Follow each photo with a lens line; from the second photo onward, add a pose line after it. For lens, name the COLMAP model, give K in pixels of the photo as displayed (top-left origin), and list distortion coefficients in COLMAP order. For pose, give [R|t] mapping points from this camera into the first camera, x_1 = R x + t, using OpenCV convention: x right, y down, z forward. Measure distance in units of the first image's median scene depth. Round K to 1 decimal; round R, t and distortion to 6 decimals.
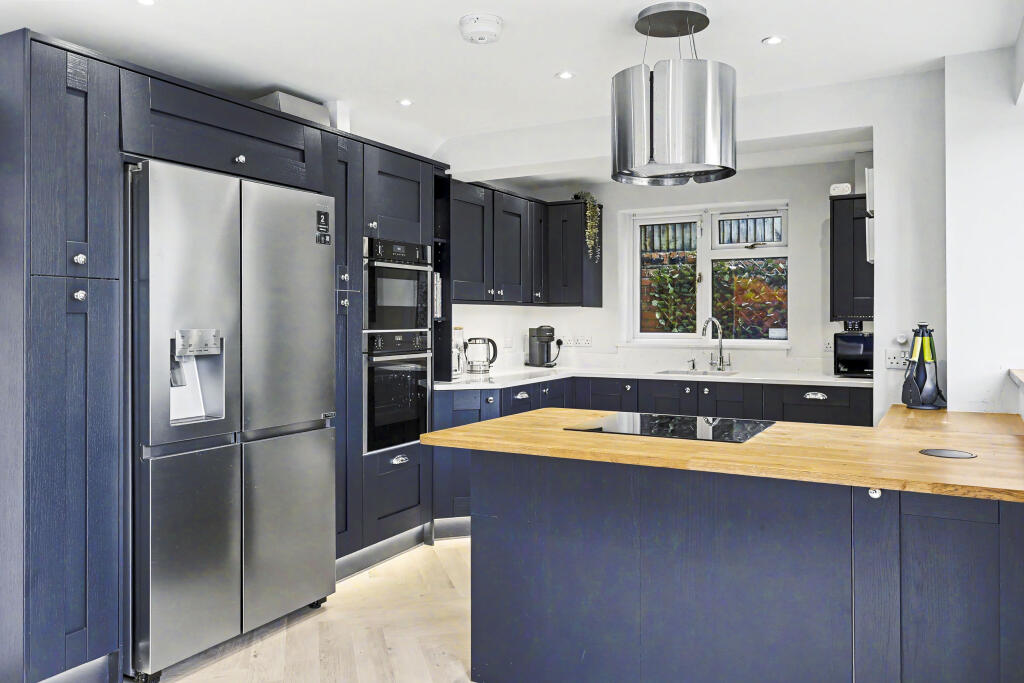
lens RADIAL K [[774.4, 0, 511.9], [0, 774.4, 336.2], [0, 0, 1]] dist [0.001013, 0.000219]
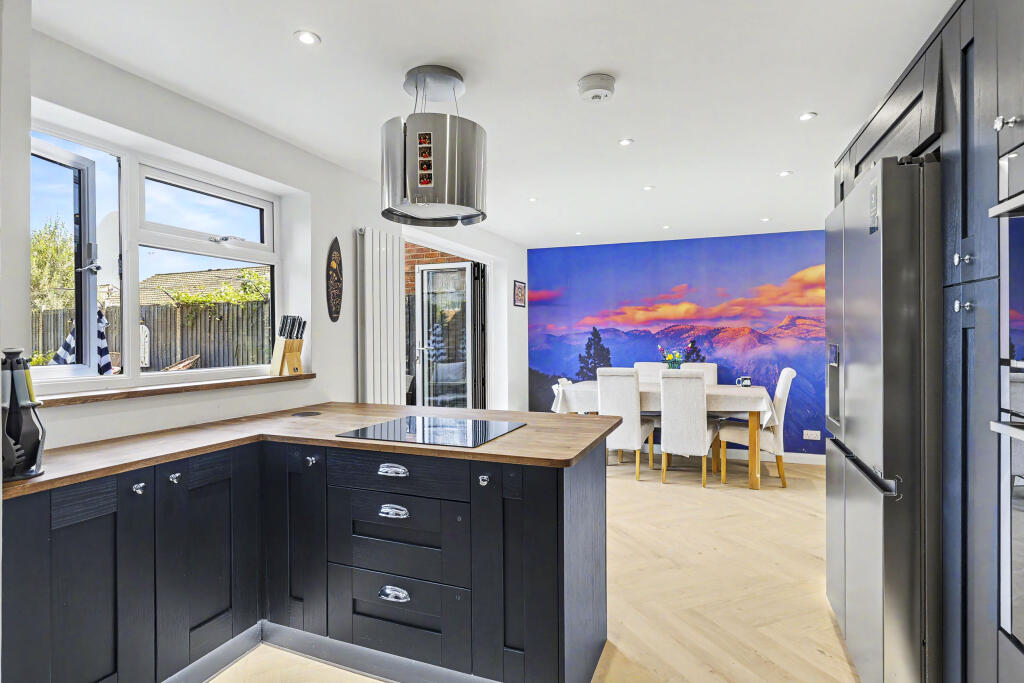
lens RADIAL K [[534.9, 0, 511.3], [0, 534.9, 338.0], [0, 0, 1]] dist [-0.000061, -0.000006]
pose [[-0.991134, 0.012260, -0.132299, 0.183034], [0.010219, 0.999818, 0.016095, -0.032747], [0.132472, 0.014600, -0.991079, 1.672974]]
